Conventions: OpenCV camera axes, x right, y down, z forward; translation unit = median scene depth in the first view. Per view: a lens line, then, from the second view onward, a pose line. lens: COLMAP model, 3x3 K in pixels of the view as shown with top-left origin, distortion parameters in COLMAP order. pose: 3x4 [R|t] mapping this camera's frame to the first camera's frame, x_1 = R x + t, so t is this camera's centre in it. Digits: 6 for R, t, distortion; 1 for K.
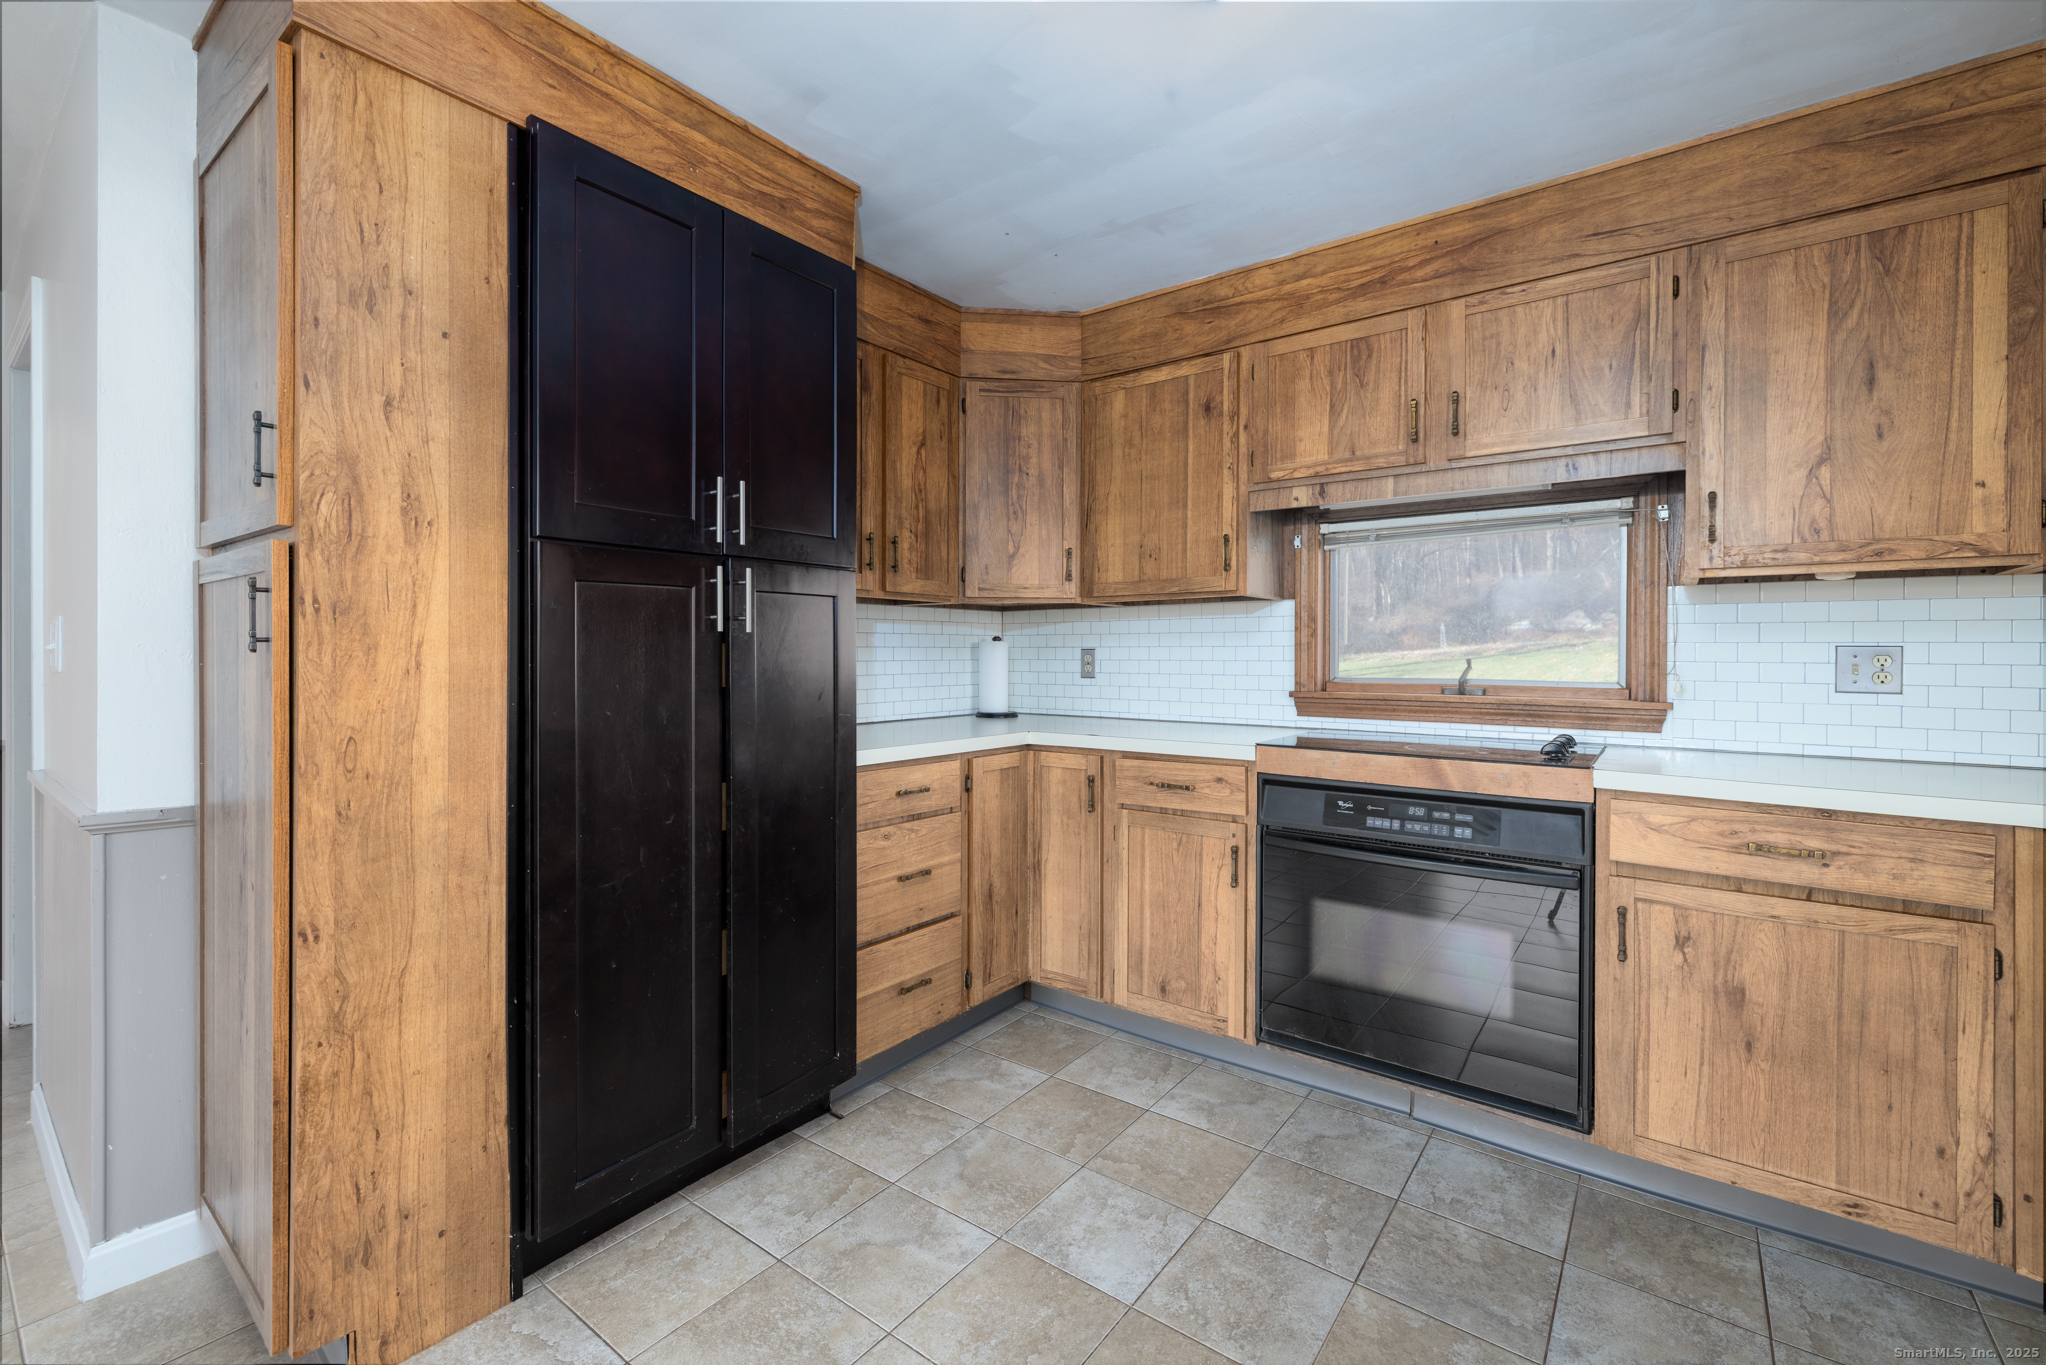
lens RADIAL K [[861.1, 0, 1026.8], [0, 861.1, 667.9], [0, 0, 1]] dist [-0.001890, 0.000131]
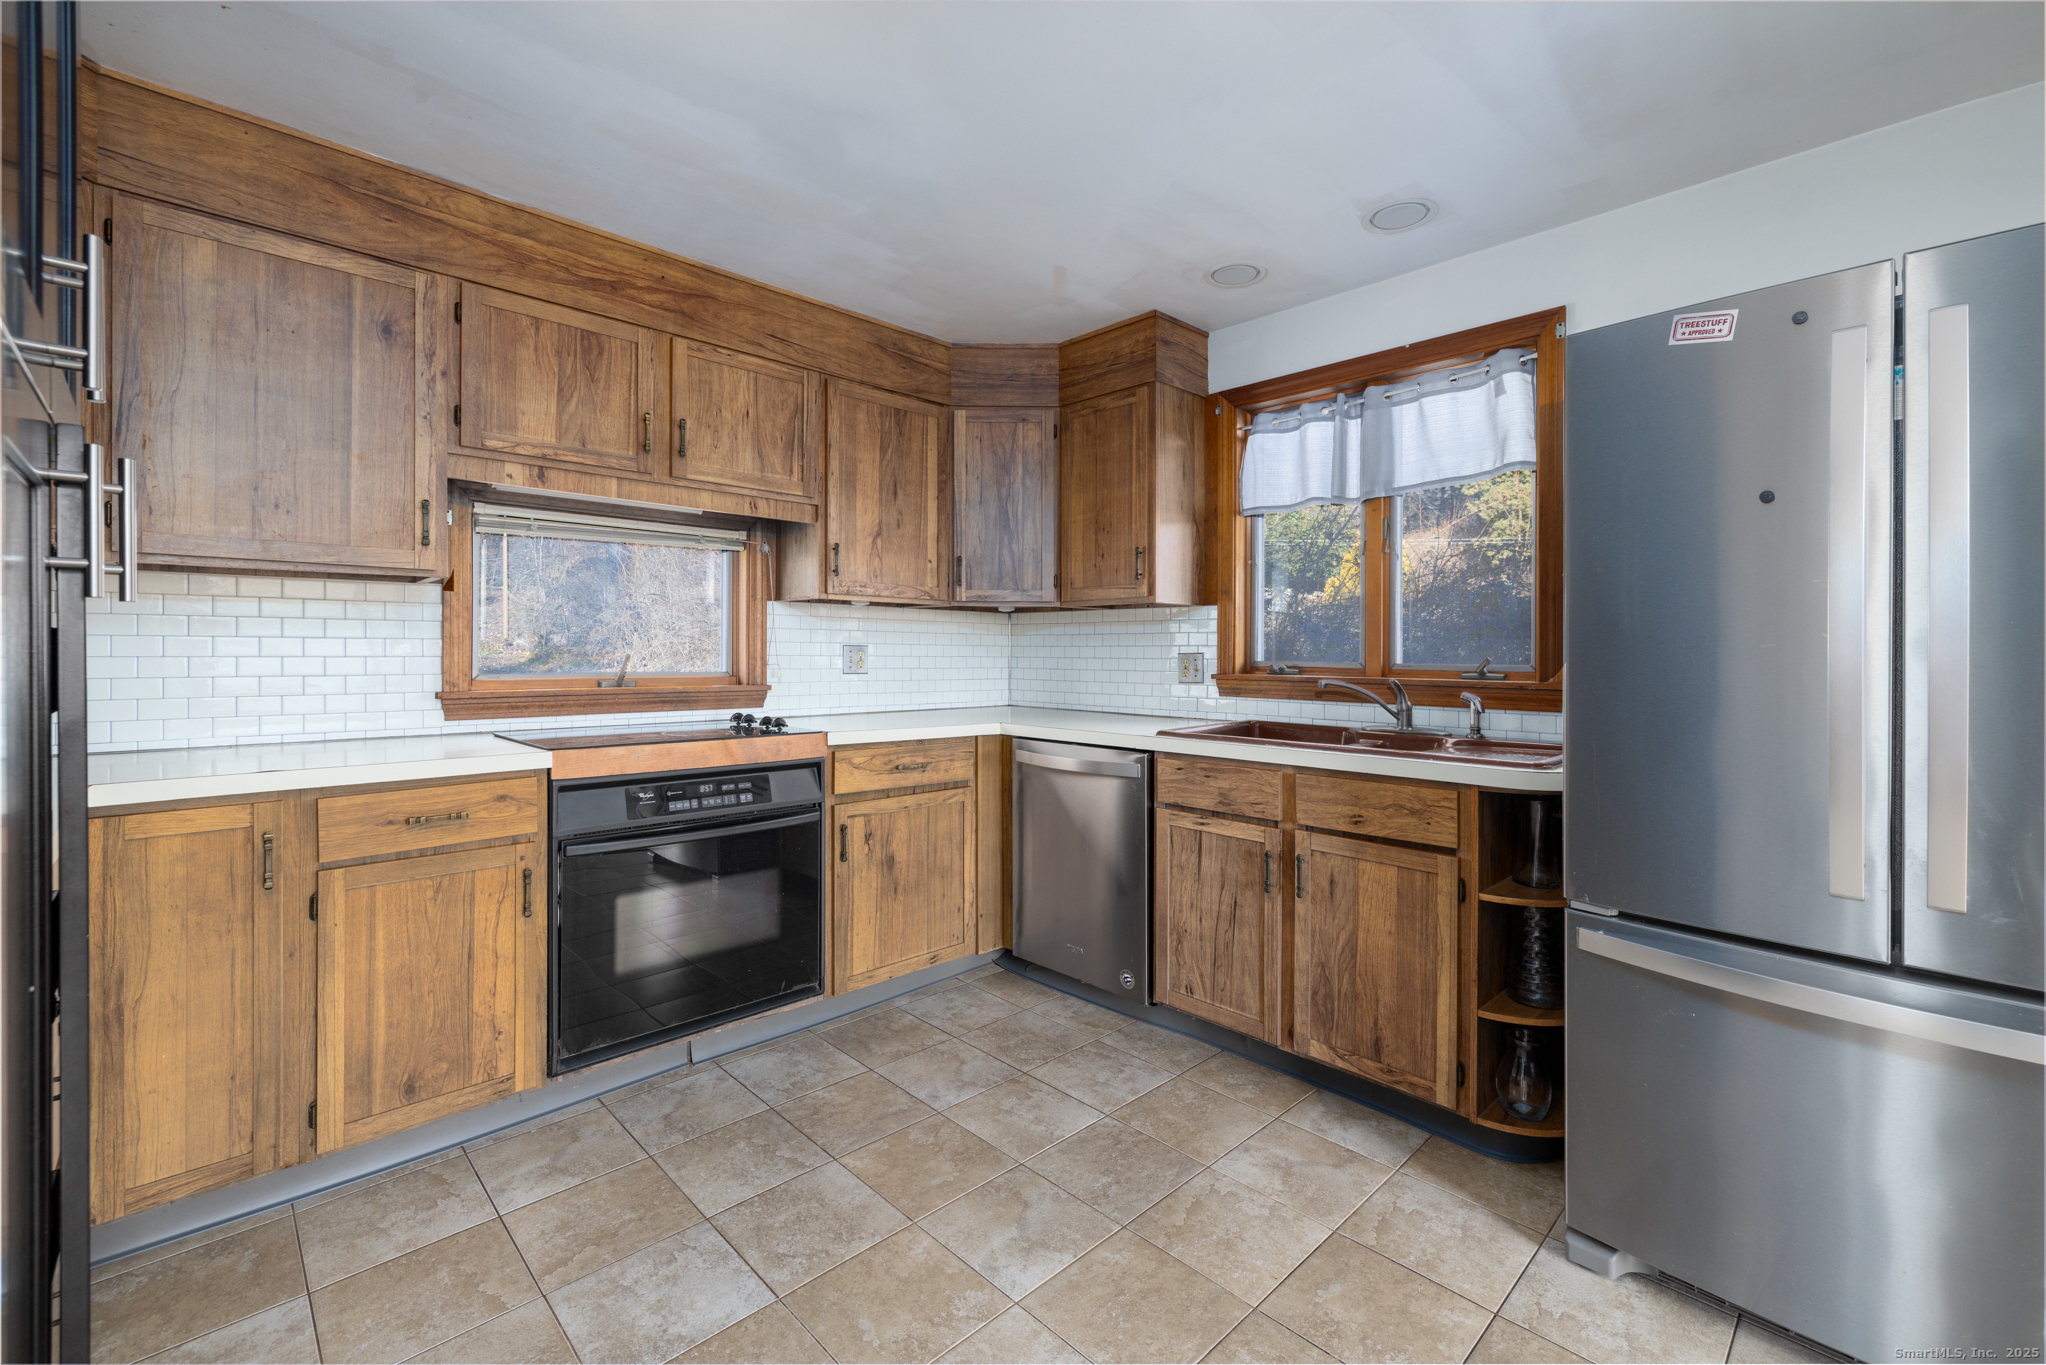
lens RADIAL K [[861.1, 0, 1027.8], [0, 861.1, 663.1], [0, 0, 1]] dist [-0.001890, 0.000131]
pose [[0.150805, -0.014130, 0.988463, -0.568958], [0.010203, 0.999867, 0.012736, -0.008360], [-0.988511, 0.008164, 0.150929, 0.384341]]
